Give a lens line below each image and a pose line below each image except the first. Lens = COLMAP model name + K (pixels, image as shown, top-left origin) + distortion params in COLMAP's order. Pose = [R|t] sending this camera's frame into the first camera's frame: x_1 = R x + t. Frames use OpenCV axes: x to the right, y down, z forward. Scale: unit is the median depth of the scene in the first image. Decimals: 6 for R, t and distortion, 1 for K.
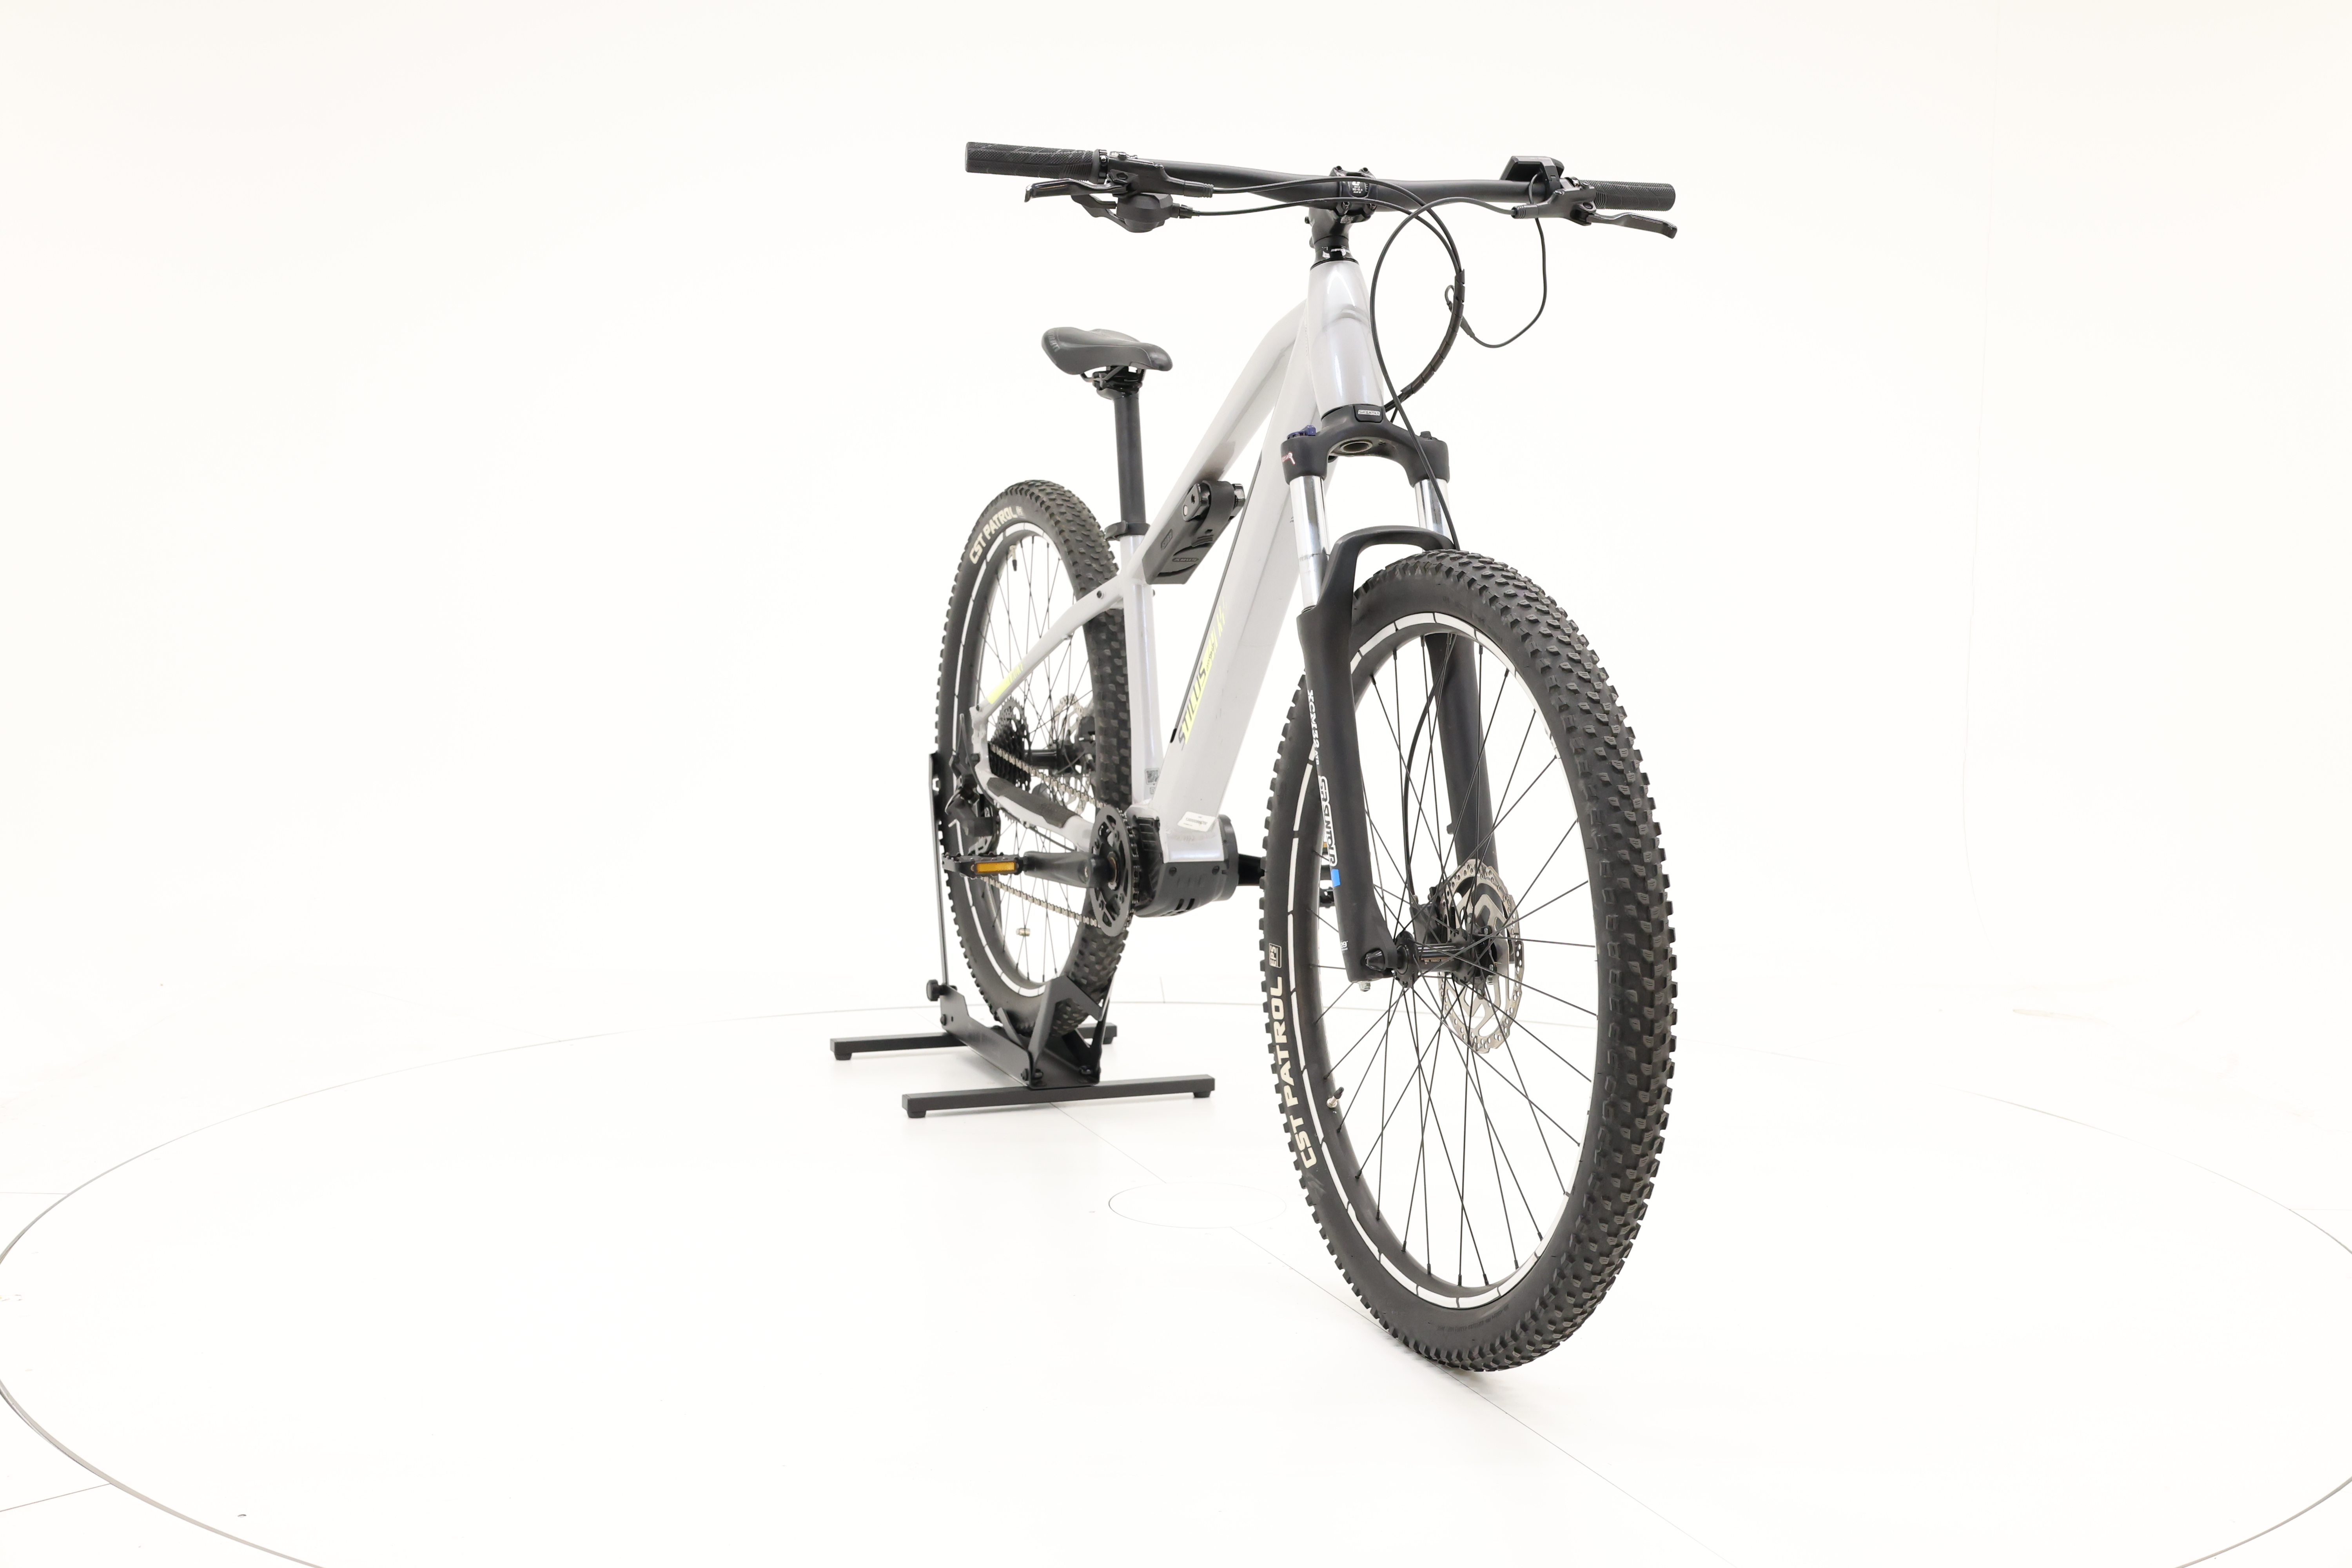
lens RADIAL K [[2638.0, 0, 1169.9], [0, 2638.0, 785.7], [0, 0, 1]] dist [-0.001255, 0.000000]
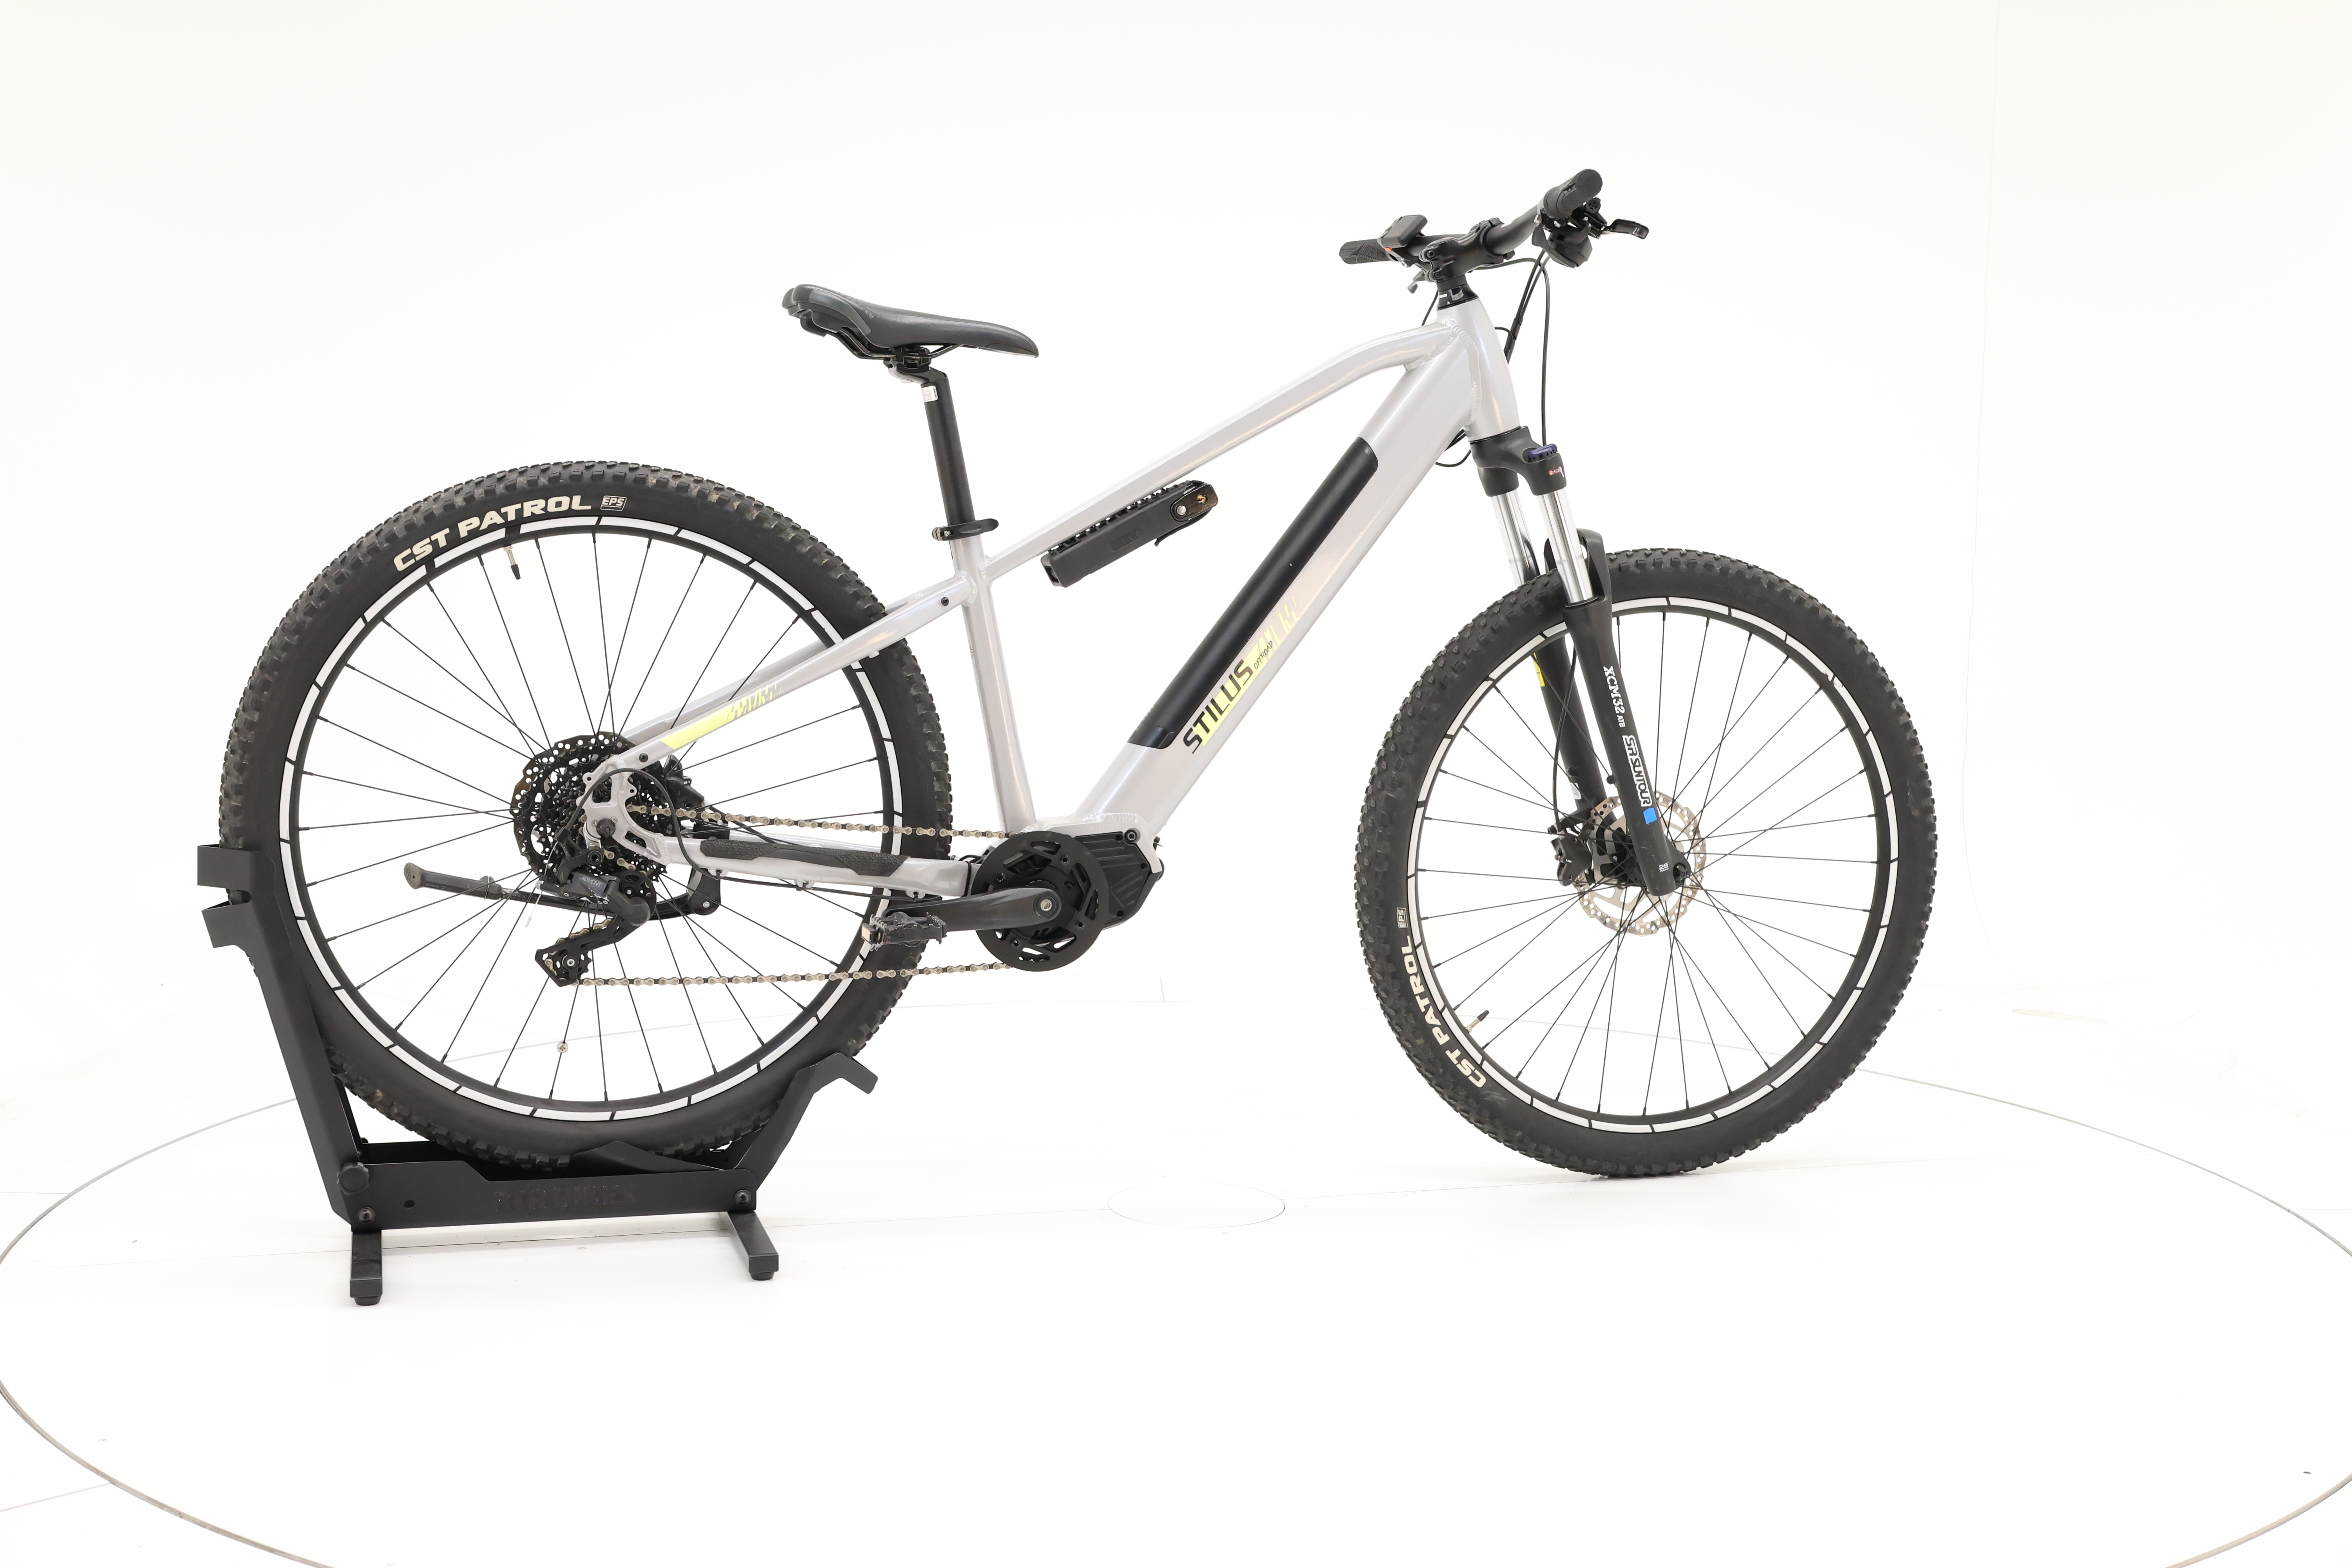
lens RADIAL K [[2638.0, 0, 1179.1], [0, 2638.0, 785.8], [0, 0, 1]] dist [-0.001255, 0.000000]
pose [[0.080921, -0.108690, 0.990777, -1.080915], [0.084866, 0.991178, 0.101803, -0.113160], [-0.993101, 0.075845, 0.089431, 1.016099]]
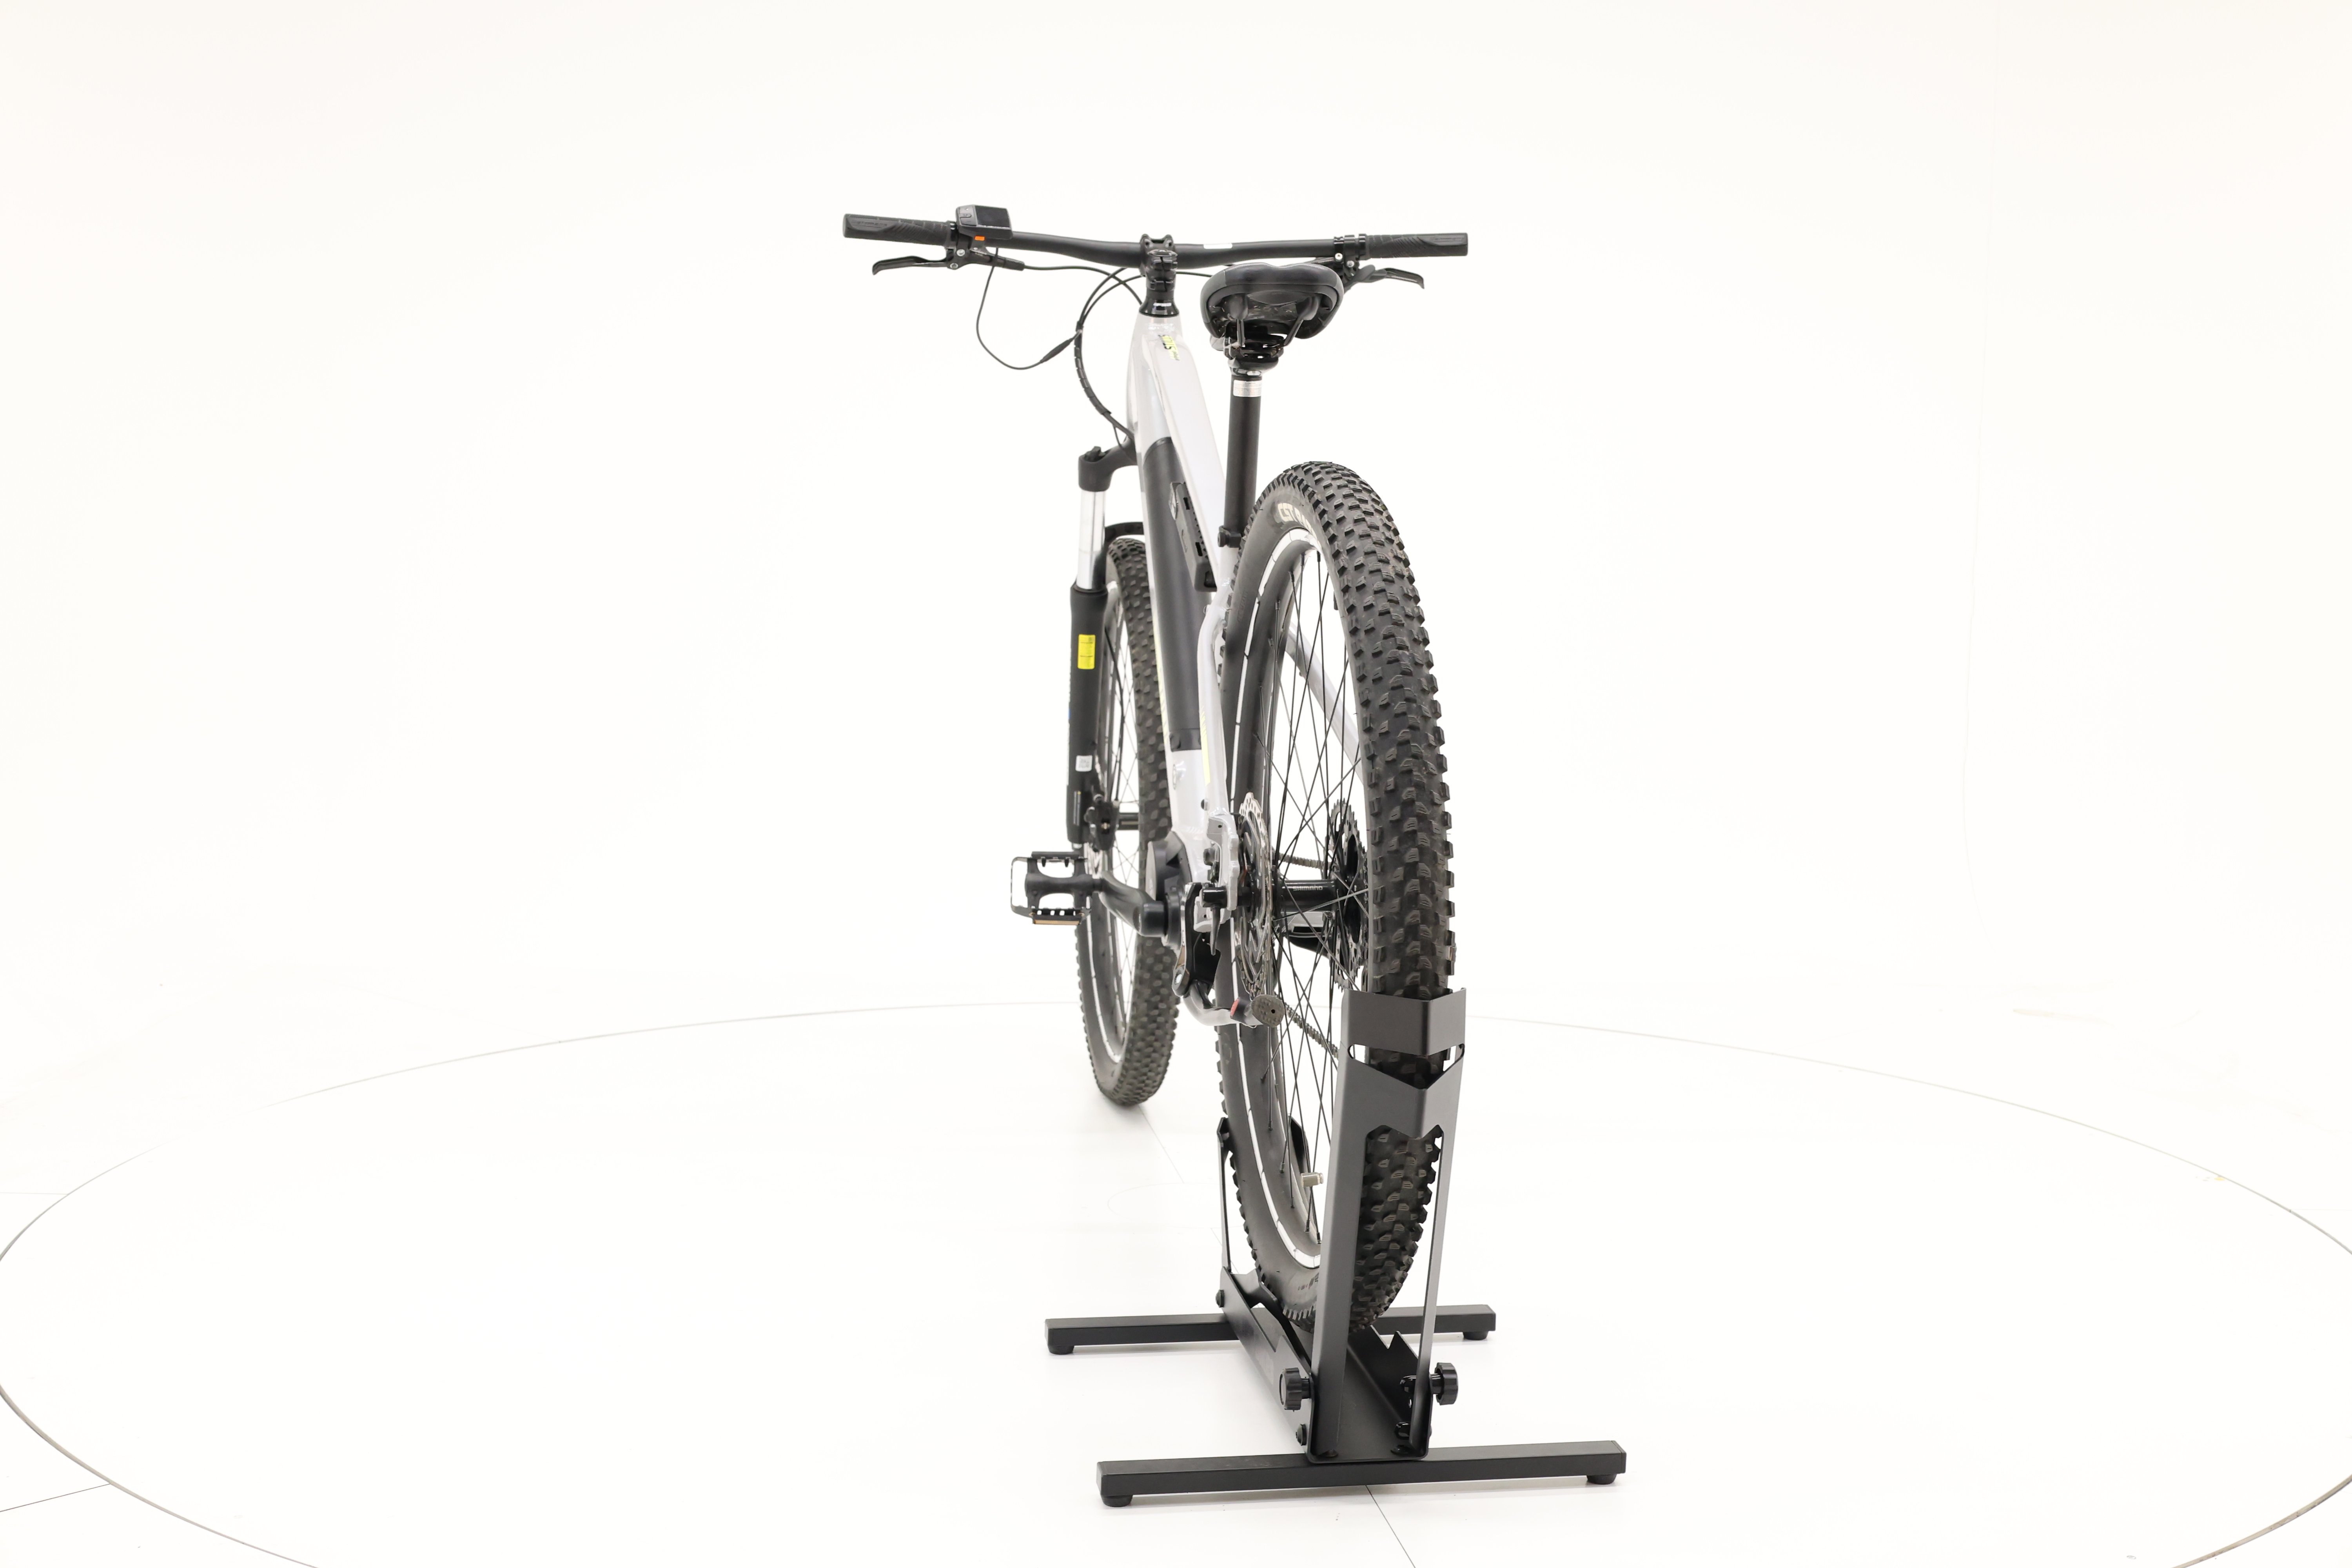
lens RADIAL K [[2638.0, 0, 1170.5], [0, 2638.0, 790.1], [0, 0, 1]] dist [-0.001255, 0.000000]
pose [[-0.976569, -0.047492, 0.209899, -0.204193], [-0.004640, 0.979766, 0.200093, -0.219280], [-0.215154, 0.194431, -0.957029, 2.165165]]
